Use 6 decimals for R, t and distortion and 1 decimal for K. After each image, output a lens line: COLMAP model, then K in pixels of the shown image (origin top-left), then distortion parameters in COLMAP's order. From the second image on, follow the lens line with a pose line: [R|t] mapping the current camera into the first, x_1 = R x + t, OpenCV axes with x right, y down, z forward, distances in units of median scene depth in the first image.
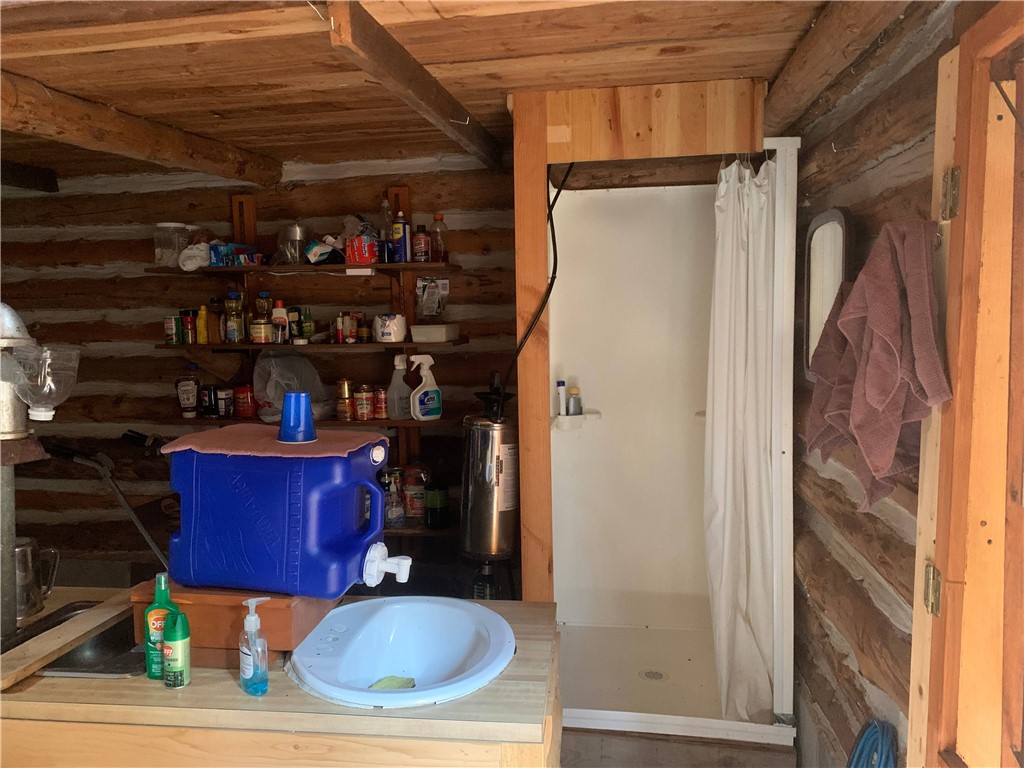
lens RADIAL K [[779.2, 0, 518.4], [0, 779.2, 413.0], [0, 0, 1]] dist [0.048158, -0.049863]
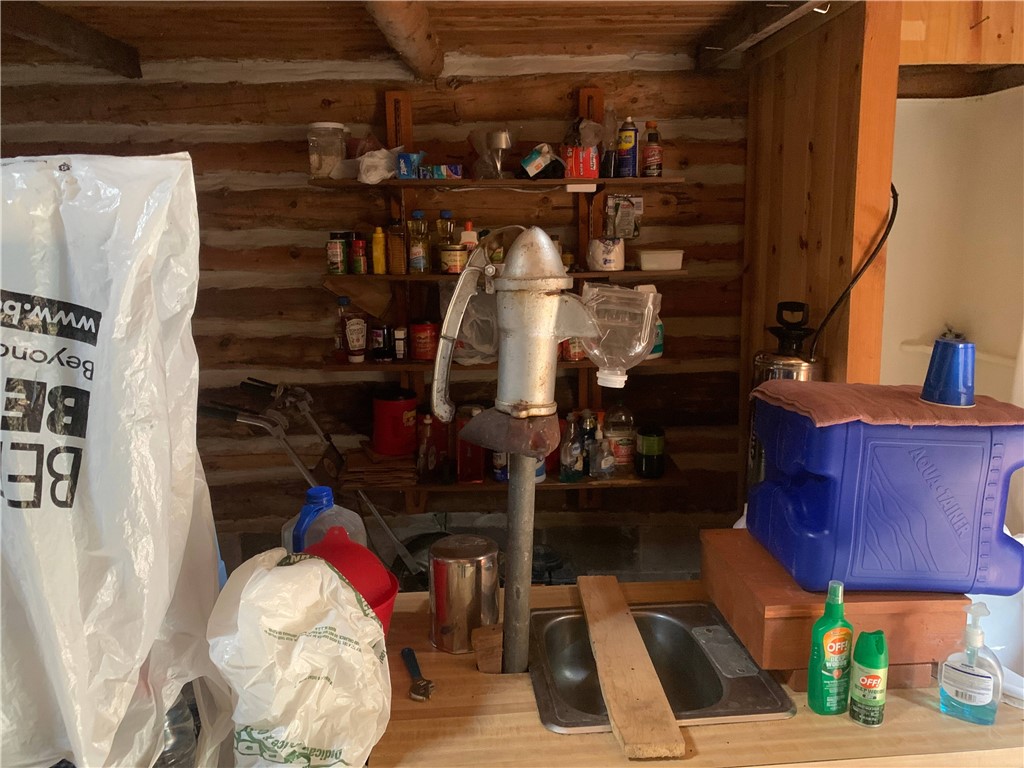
lens RADIAL K [[779.2, 0, 512.5], [0, 779.2, 390.8], [0, 0, 1]] dist [0.048158, -0.049863]
pose [[0.978918, -0.037682, 0.200747, -0.424728], [0.022789, 0.996848, 0.075988, -0.023354], [-0.202978, -0.069811, 0.976692, 0.148773]]
